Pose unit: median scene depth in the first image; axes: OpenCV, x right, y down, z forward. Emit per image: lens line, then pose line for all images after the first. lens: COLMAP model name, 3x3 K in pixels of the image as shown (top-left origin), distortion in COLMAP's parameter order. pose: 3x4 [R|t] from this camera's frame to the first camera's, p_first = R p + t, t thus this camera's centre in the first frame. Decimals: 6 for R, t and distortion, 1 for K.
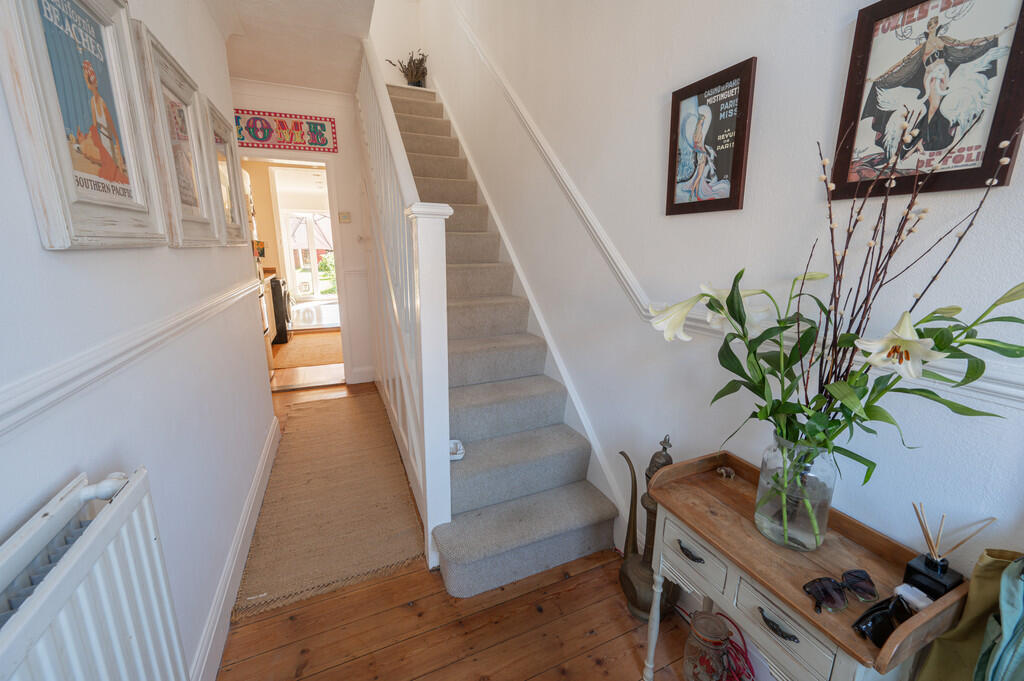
lens RADIAL K [[402.1, 0, 514.4], [0, 402.1, 338.0], [0, 0, 1]] dist [-0.002336, -0.000336]
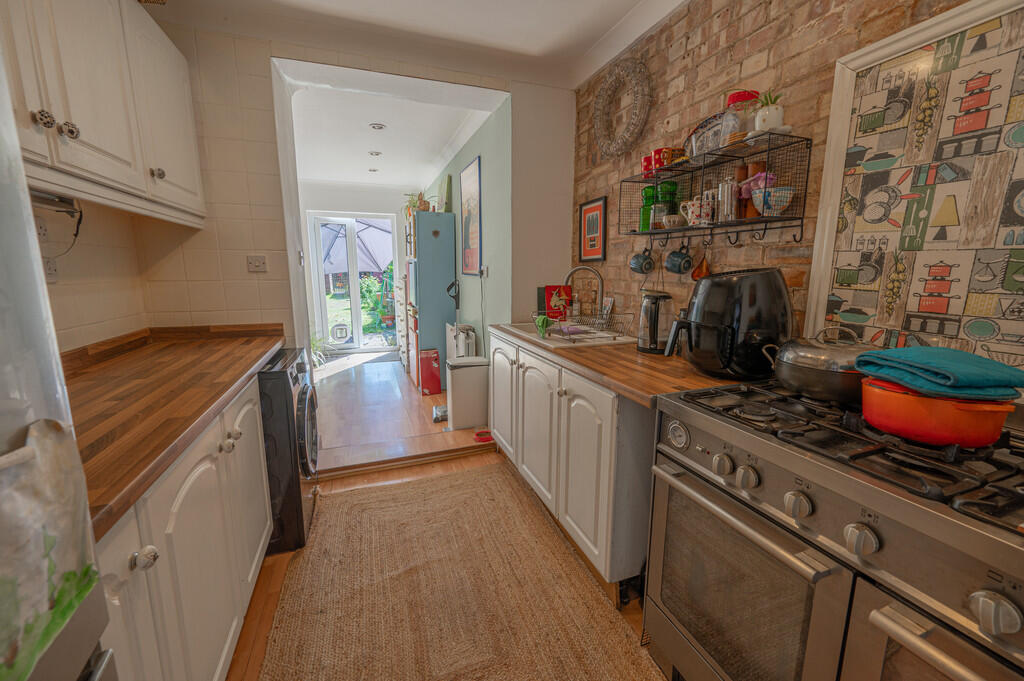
lens RADIAL K [[402.1, 0, 514.4], [0, 402.1, 338.0], [0, 0, 1]] dist [-0.002336, -0.000336]
pose [[0.998615, 0.001558, -0.052594, -0.207277], [-0.004262, 0.998672, -0.051334, -0.085479], [0.052444, 0.051487, 0.997296, 0.367641]]
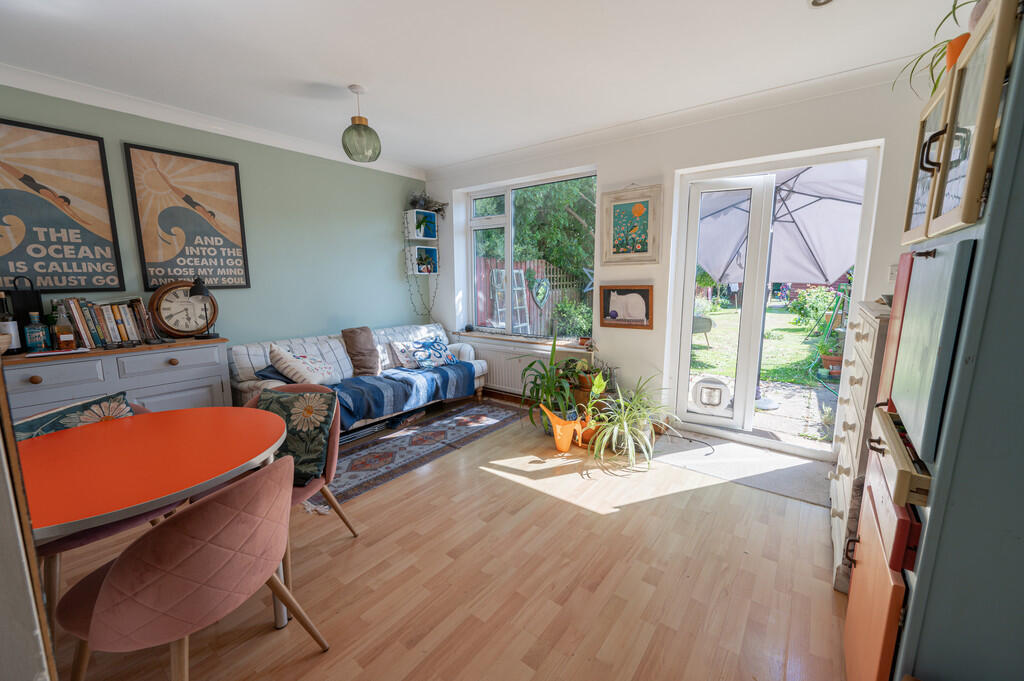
lens RADIAL K [[402.1, 0, 514.4], [0, 402.1, 338.0], [0, 0, 1]] dist [-0.002336, -0.000336]
pose [[0.490763, 0.123064, -0.862558, -0.316111], [-0.189139, 0.981415, 0.032409, -0.159442], [0.850516, 0.147238, 0.504919, 0.691840]]
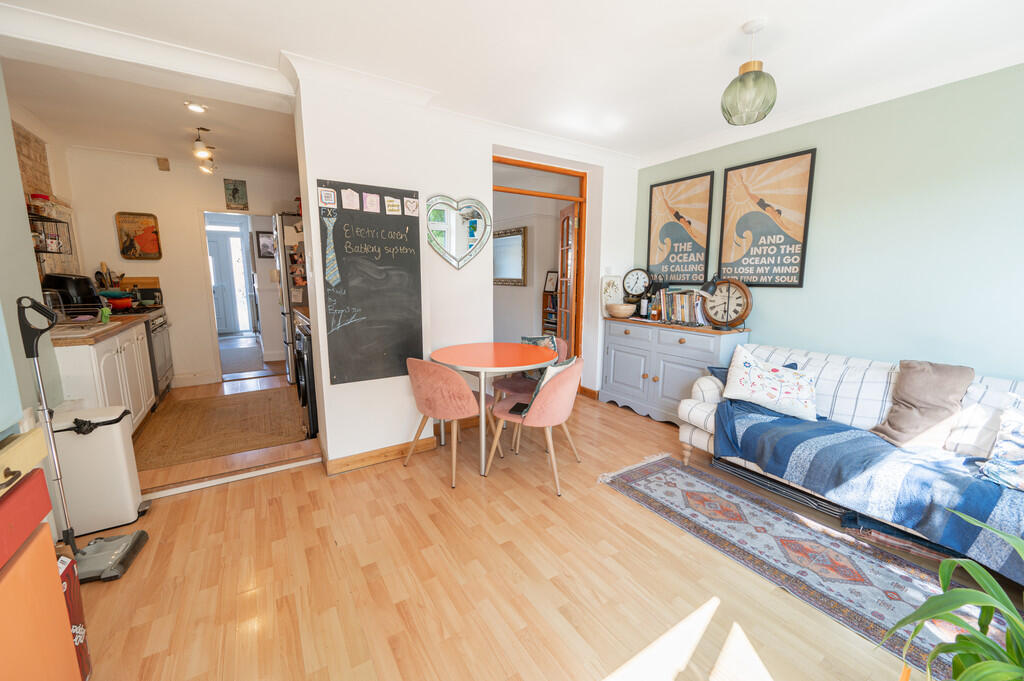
lens RADIAL K [[402.1, 0, 514.4], [0, 402.1, 338.0], [0, 0, 1]] dist [-0.002336, -0.000336]
pose [[-0.986333, 0.015227, -0.164060, -0.437538], [-0.046927, 0.928519, 0.368306, -0.206322], [0.157941, 0.370972, -0.915115, 0.892149]]
